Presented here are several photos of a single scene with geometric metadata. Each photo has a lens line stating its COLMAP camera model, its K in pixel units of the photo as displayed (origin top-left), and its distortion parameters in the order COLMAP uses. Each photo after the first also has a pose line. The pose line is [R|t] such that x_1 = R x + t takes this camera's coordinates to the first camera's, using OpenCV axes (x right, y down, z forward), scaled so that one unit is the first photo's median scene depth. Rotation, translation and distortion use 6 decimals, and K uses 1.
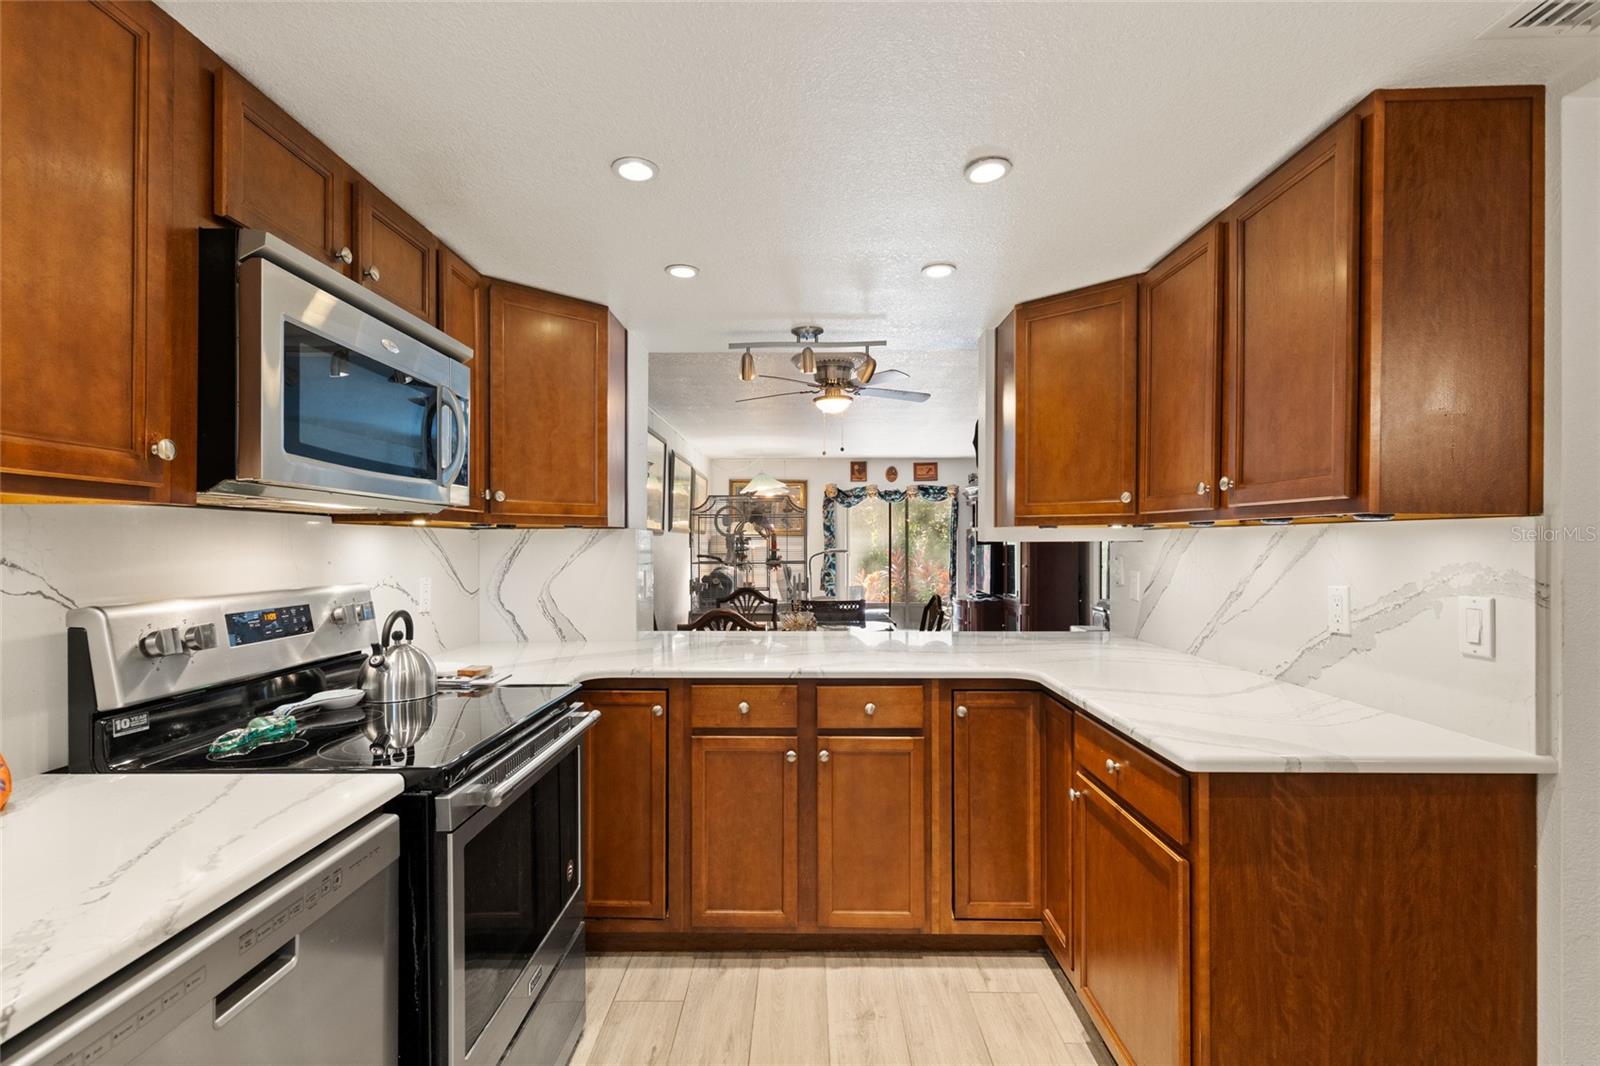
lens RADIAL K [[748.3, 0, 800.4], [0, 748.3, 535.0], [0, 0, 1]] dist [-0.001229, -0.001397]
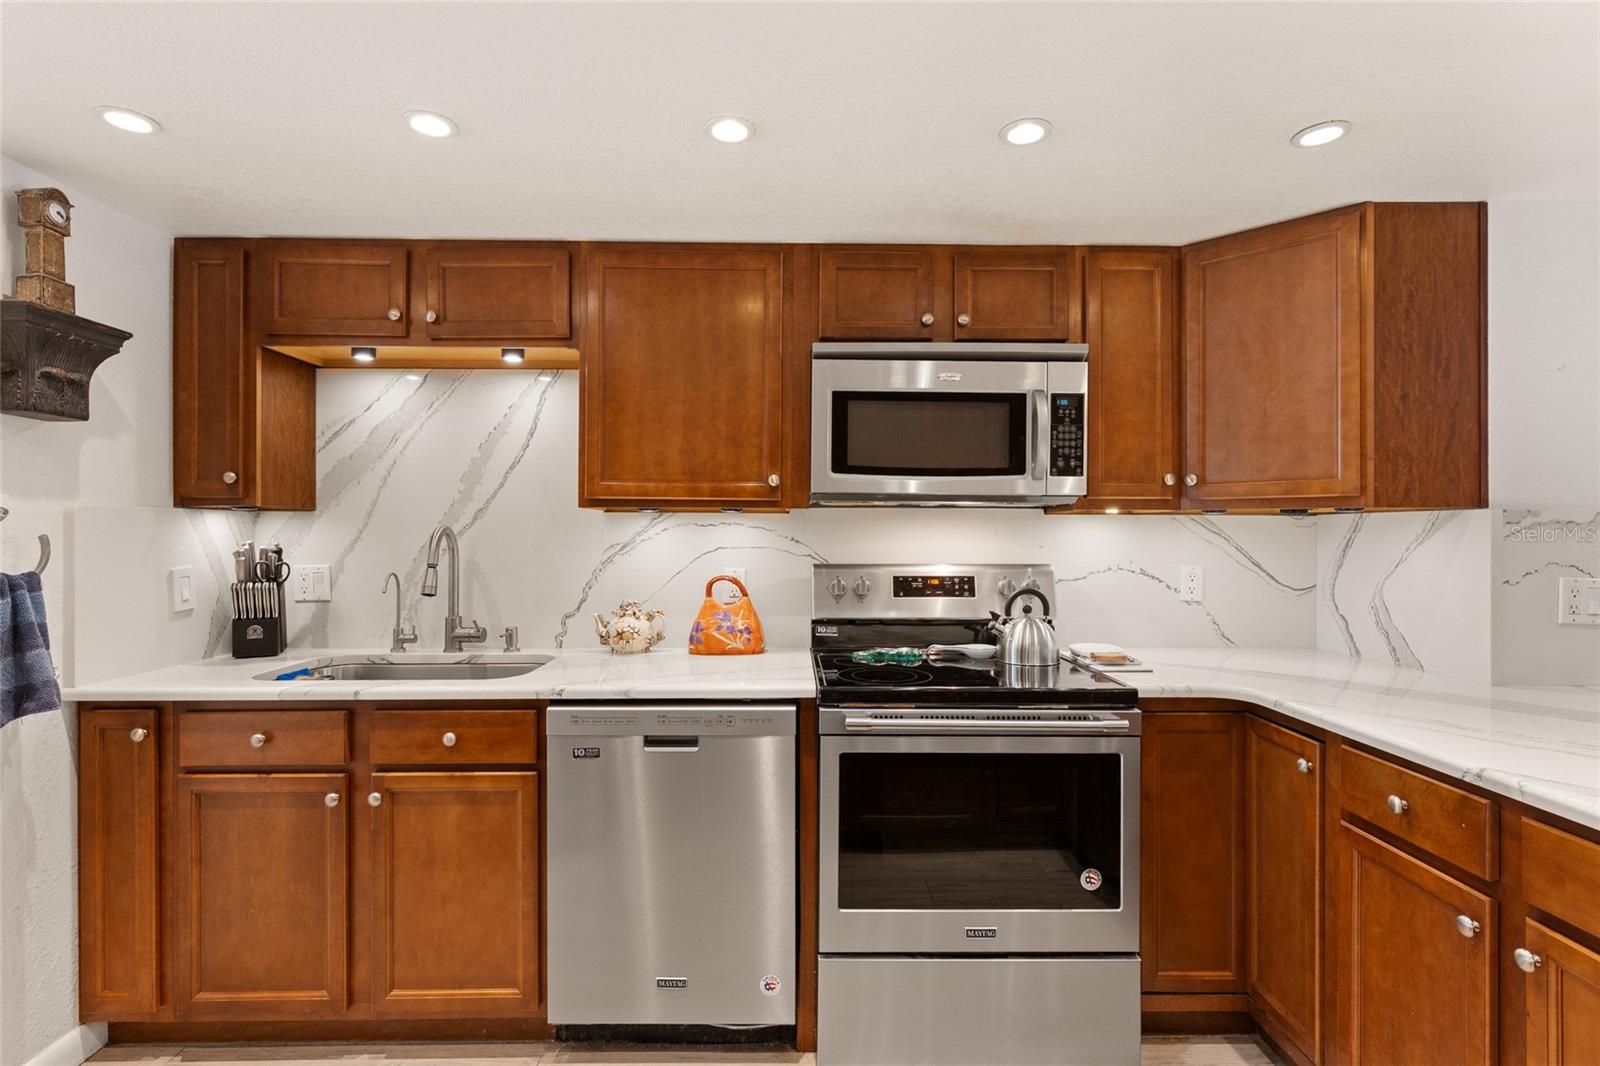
lens RADIAL K [[748.3, 0, 805.7], [0, 748.3, 525.4], [0, 0, 1]] dist [-0.001229, -0.001397]
pose [[0.022713, -0.008352, -0.999707, 0.525554], [0.008474, 0.999931, -0.008162, 0.007841], [0.999706, -0.008286, 0.022782, 0.524589]]
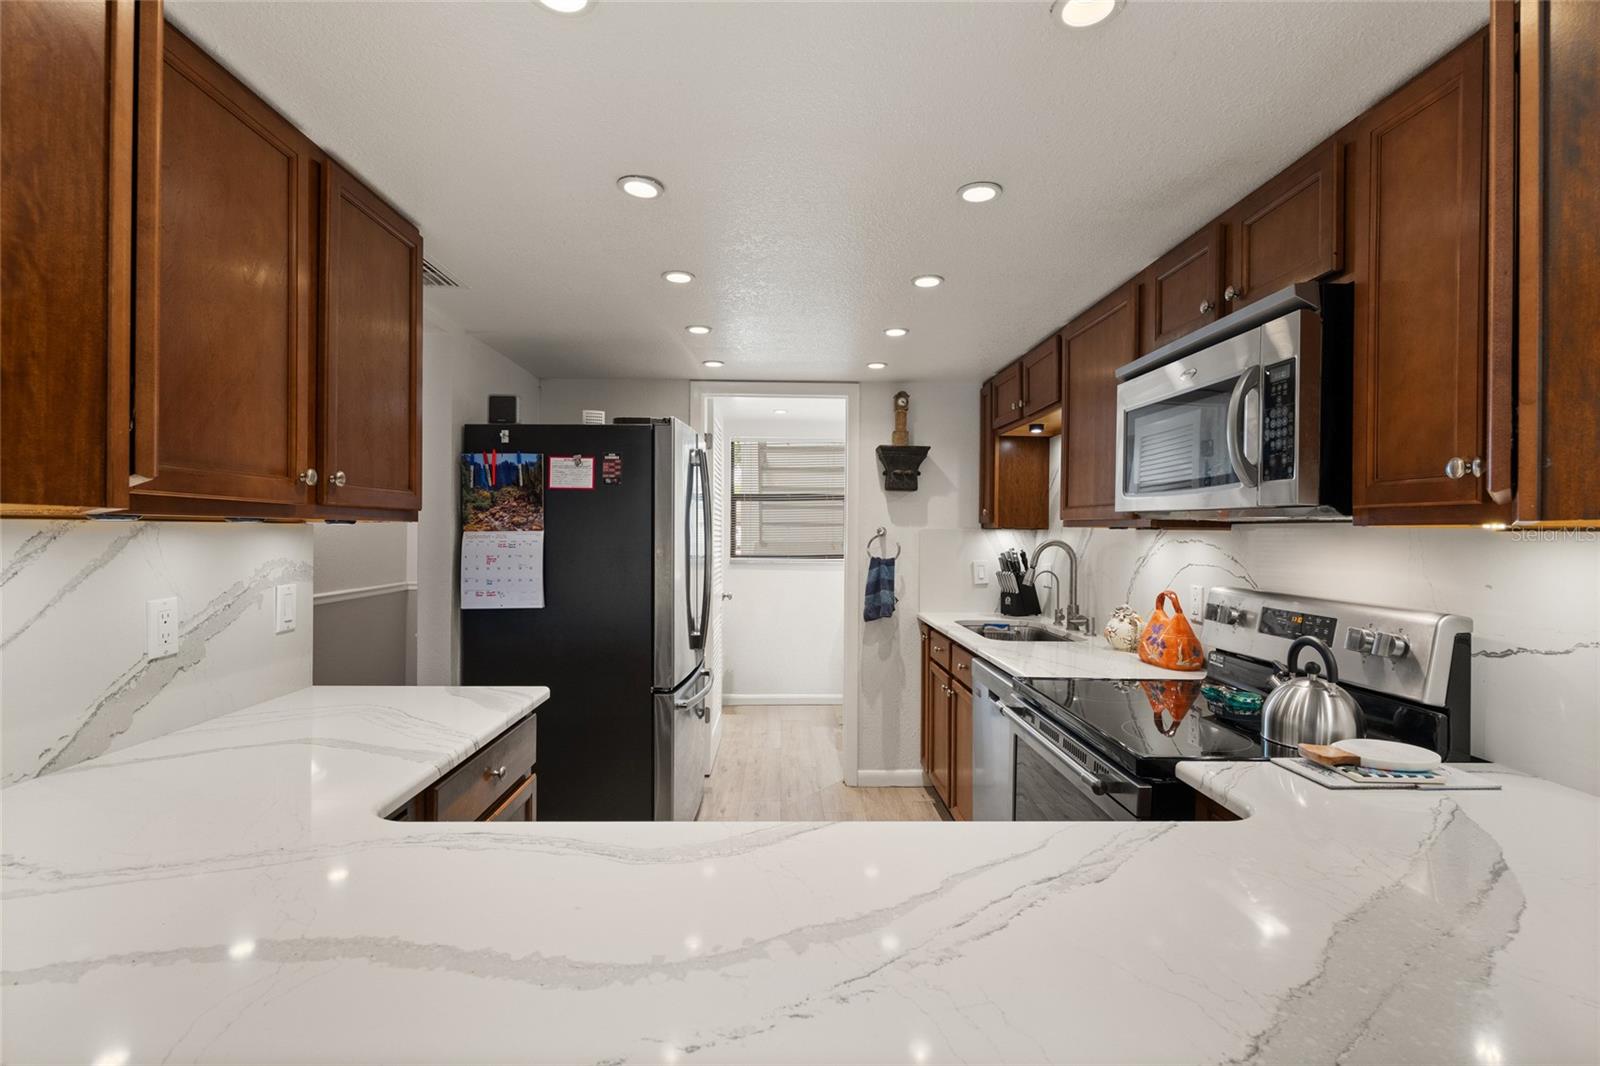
lens RADIAL K [[748.3, 0, 804.9], [0, 748.3, 535.7], [0, 0, 1]] dist [-0.001229, -0.001397]
pose [[-0.999181, -0.008874, -0.039483, 0.045717], [-0.008728, 0.999954, -0.003863, -0.002654], [0.039516, -0.003515, -0.999213, 1.507228]]
